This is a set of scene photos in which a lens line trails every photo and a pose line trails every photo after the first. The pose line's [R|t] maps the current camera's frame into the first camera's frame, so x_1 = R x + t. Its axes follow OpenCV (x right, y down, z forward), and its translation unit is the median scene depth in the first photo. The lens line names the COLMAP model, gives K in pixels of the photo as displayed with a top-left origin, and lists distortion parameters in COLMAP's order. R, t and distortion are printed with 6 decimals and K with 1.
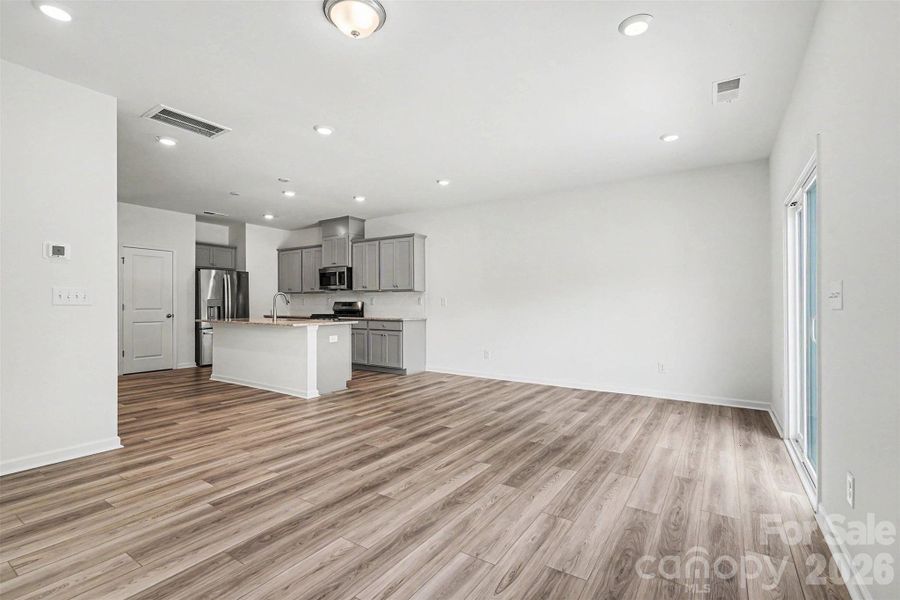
lens RADIAL K [[414.4, 0, 446.1], [0, 414.4, 305.0], [0, 0, 1]] dist [-0.007123, 0.001003]
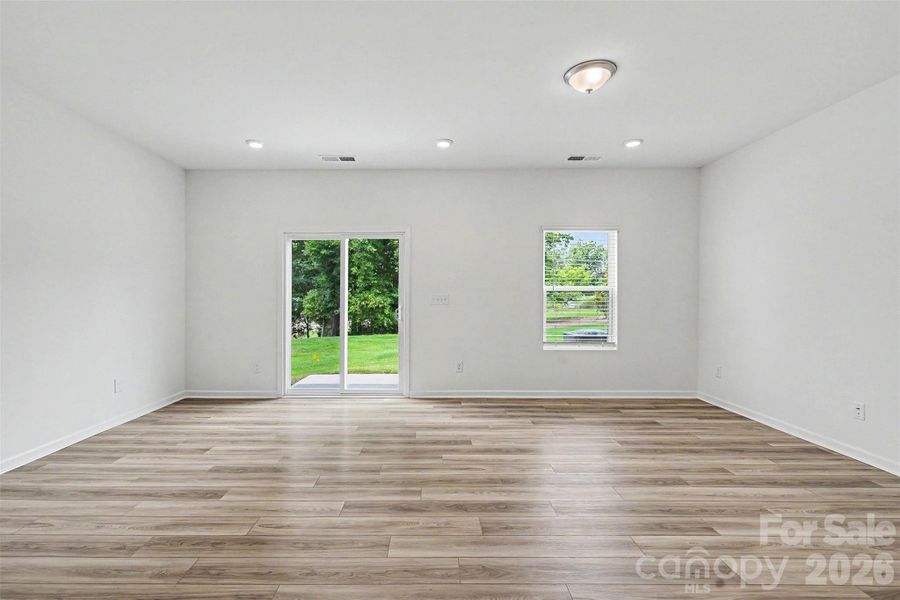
lens RADIAL K [[414.4, 0, 435.6], [0, 414.4, 298.9], [0, 0, 1]] dist [-0.007123, 0.001003]
pose [[-0.562144, -0.010769, 0.826969, -0.726210], [-0.002651, 0.999934, 0.011219, -0.034164], [-0.827035, 0.004114, -0.562135, 1.516966]]
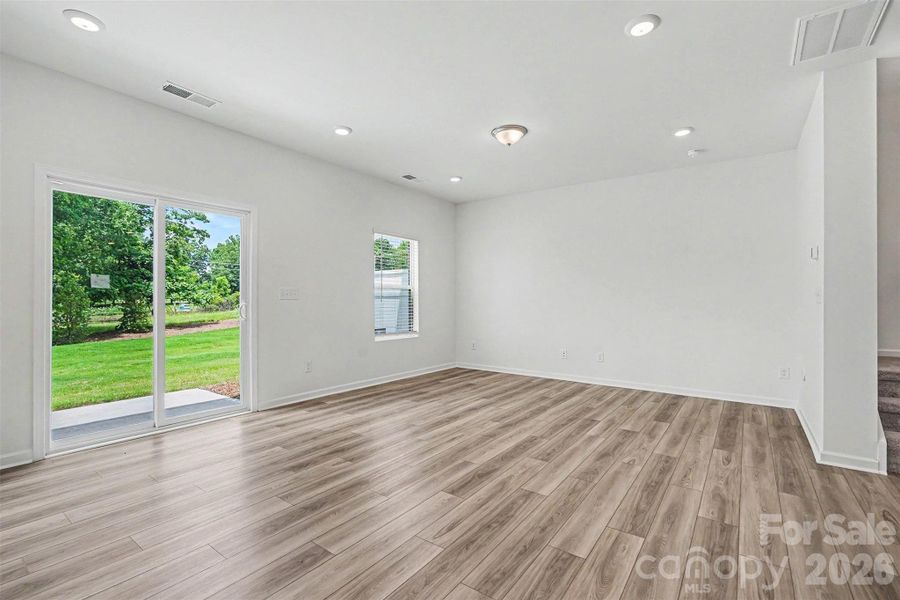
lens RADIAL K [[404.0, 0, 451.4], [0, 404.0, 298.2], [0, 0, 1]] dist [-0.002096, 0.000200]
pose [[-0.999463, -0.009909, 0.031239, -0.019370], [-0.010068, 0.999937, -0.004919, 0.000875], [-0.031188, -0.005231, -0.999500, 1.982313]]
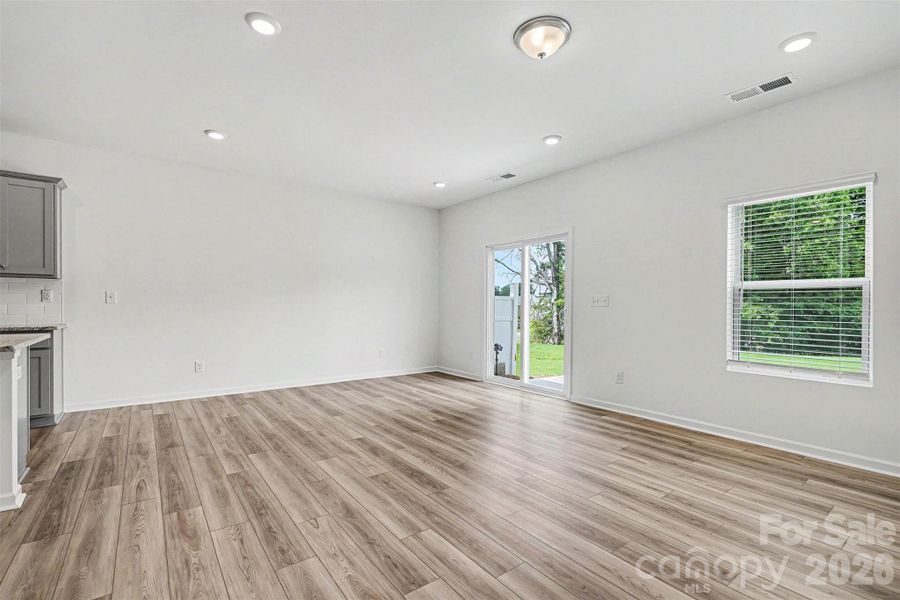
lens RADIAL K [[414.4, 0, 454.5], [0, 414.4, 302.1], [0, 0, 1]] dist [-0.007123, 0.001003]
pose [[0.317134, 0.005388, 0.948366, -0.971407], [-0.005986, 0.999975, -0.003680, -0.001791], [-0.948362, -0.004510, 0.317158, 0.630674]]
